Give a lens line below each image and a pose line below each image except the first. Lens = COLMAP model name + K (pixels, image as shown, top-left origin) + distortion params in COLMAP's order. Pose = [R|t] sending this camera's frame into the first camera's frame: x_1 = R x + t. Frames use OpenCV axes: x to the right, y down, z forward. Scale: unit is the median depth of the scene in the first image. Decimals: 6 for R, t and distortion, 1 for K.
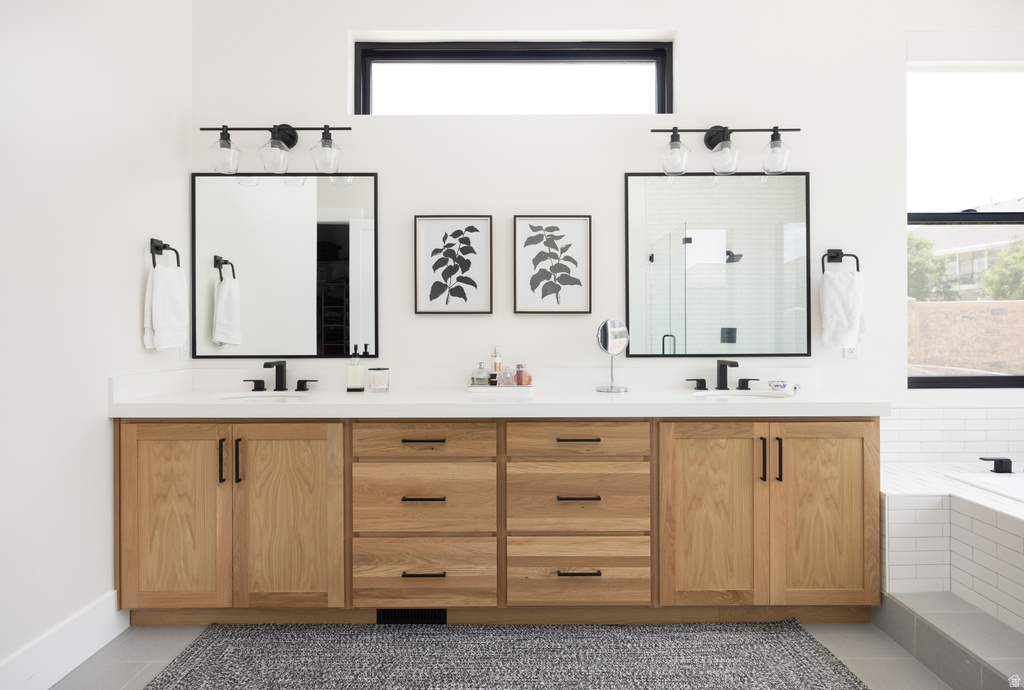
lens RADIAL K [[557.4, 0, 511.7], [0, 557.4, 337.0], [0, 0, 1]] dist [-0.001556, -0.000024]
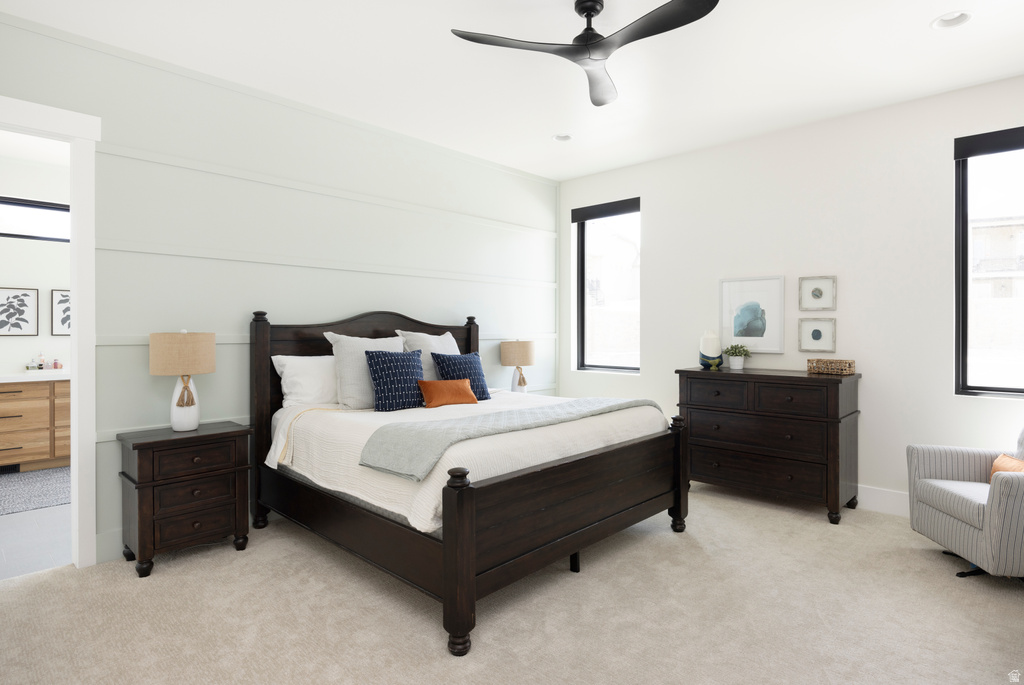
lens RADIAL K [[550.2, 0, 512.3], [0, 550.2, 331.3], [0, 0, 1]] dist [-0.000416, 0.000162]
pose [[0.686071, 0.004409, 0.727521, -0.318397], [0.001010, 0.999975, -0.007012, -0.042181], [-0.727534, 0.005545, 0.686050, -1.732190]]
